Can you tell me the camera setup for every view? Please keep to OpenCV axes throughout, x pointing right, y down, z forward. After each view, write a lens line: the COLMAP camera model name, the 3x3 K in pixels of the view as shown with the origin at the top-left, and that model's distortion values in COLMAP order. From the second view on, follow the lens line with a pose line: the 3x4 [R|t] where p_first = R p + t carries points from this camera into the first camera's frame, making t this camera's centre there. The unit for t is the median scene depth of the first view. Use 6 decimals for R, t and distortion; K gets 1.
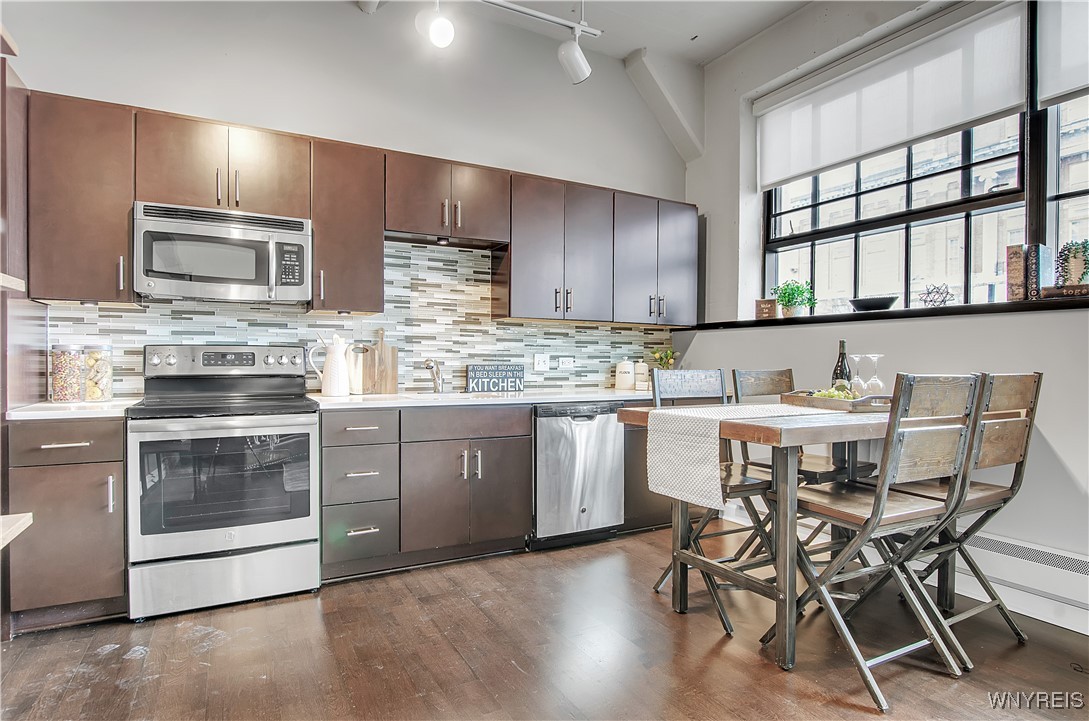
lens RADIAL K [[589.9, 0, 552.5], [0, 589.9, 364.8], [0, 0, 1]] dist [-0.021258, 0.004783]
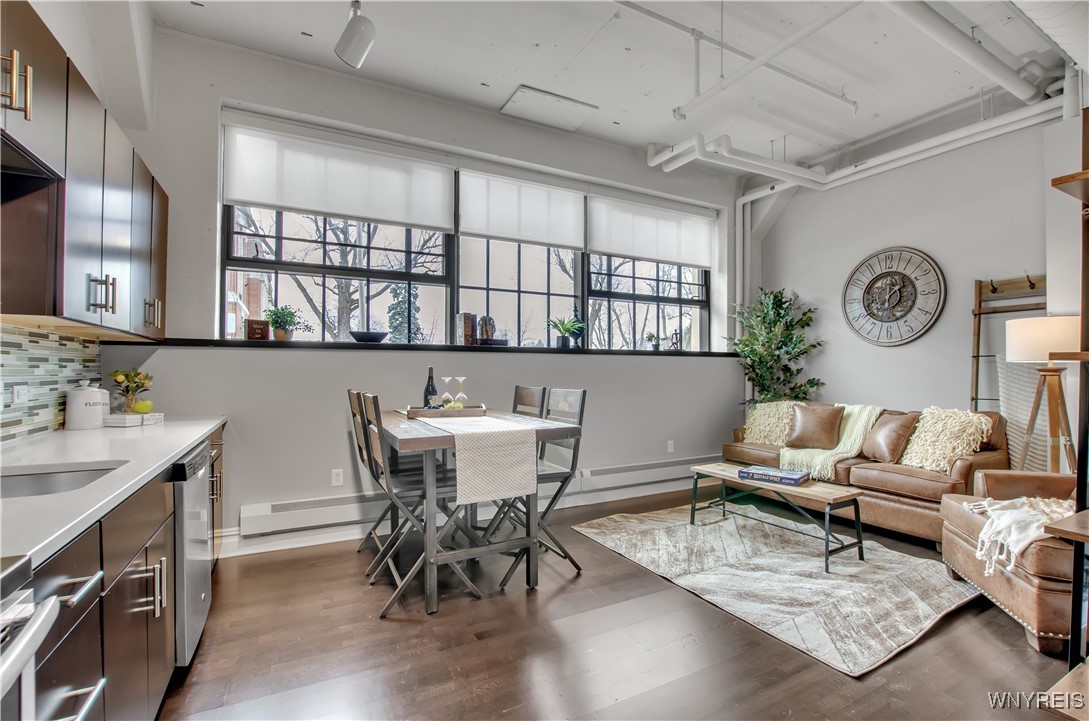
lens RADIAL K [[494.0, 0, 554.9], [0, 494.0, 368.1], [0, 0, 1]] dist [-0.033319, 0.004779]
pose [[0.002579, -0.002290, 0.999994, -0.531009], [0.007162, 0.999972, 0.002272, -0.032079], [-0.999971, 0.007156, 0.002595, 0.573200]]
